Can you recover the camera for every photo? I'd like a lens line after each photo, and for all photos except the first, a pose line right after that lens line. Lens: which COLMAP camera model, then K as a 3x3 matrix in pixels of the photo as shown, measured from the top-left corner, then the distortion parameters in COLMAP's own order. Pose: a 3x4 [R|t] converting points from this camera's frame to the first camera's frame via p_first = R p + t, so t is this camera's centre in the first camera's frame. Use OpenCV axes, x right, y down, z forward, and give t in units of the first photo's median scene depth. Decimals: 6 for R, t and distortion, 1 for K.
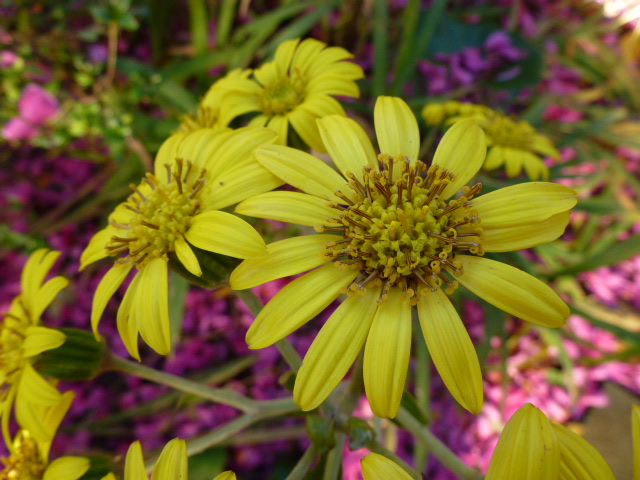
lens RADIAL K [[451.8, 0, 320.0], [0, 451.8, 240.0], [0, 0, 1]] dist [-0.043532, 0.009058]
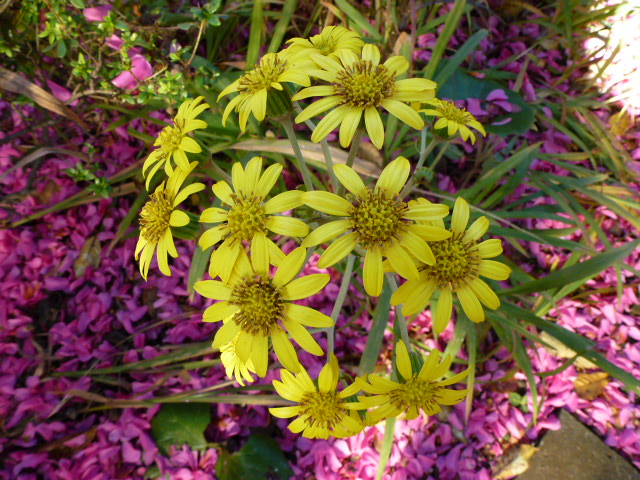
lens RADIAL K [[457.0, 0, 320.0], [0, 457.0, 240.0], [0, 0, 1]] dist [-0.039887, 0.001311]
pose [[0.987024, 0.159129, -0.021487, 0.013624], [-0.160498, 0.981795, -0.101583, 0.117406], [0.004931, 0.103714, 0.994595, -0.150977]]
